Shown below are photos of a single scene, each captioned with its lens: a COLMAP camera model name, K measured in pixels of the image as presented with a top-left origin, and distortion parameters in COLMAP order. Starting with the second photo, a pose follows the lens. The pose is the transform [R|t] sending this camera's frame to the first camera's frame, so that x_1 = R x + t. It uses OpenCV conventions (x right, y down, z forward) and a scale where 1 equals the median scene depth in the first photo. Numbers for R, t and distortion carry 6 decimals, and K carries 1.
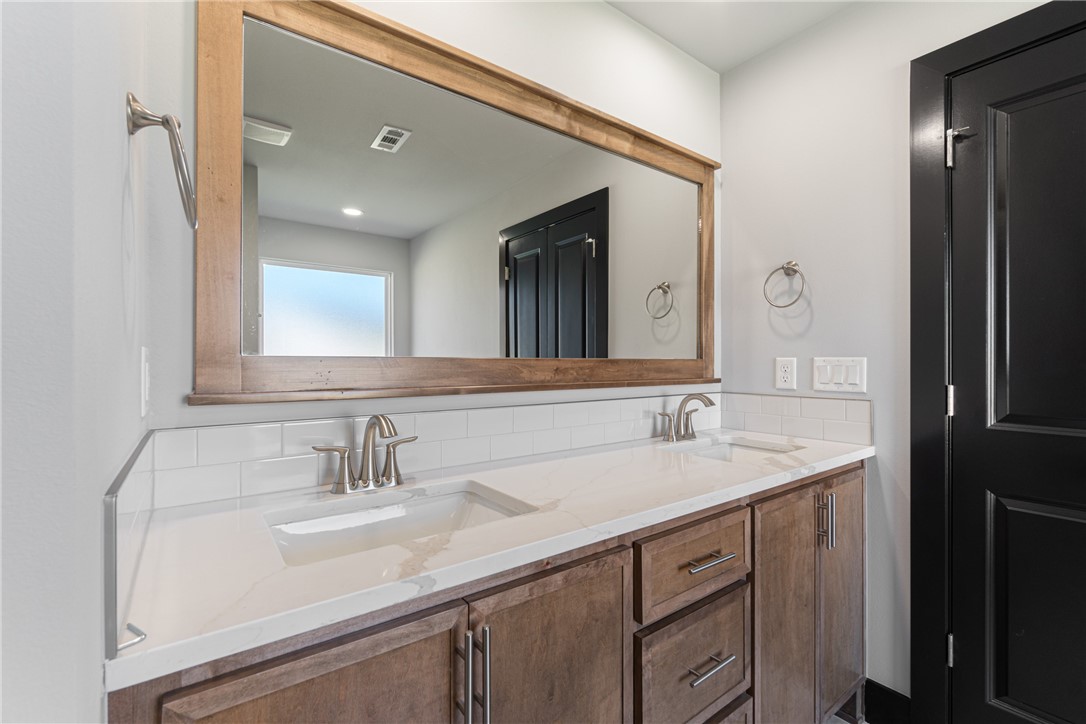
lens RADIAL K [[468.6, 0, 538.7], [0, 468.6, 364.6], [0, 0, 1]] dist [-0.007805, 0.000815]
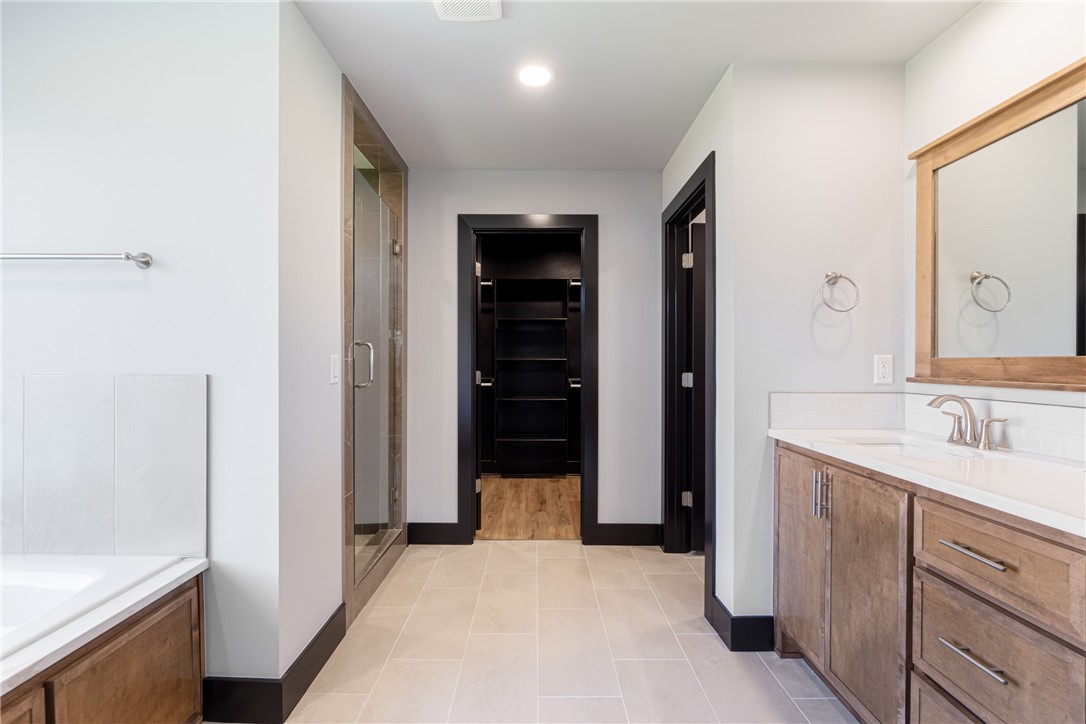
lens RADIAL K [[468.6, 0, 541.2], [0, 468.6, 363.8], [0, 0, 1]] dist [-0.007805, 0.000815]
pose [[-0.588528, 0.003596, -0.808469, 1.535296], [-0.003949, 0.999965, 0.007322, -0.001421], [0.808467, 0.007502, -0.588494, 0.726256]]
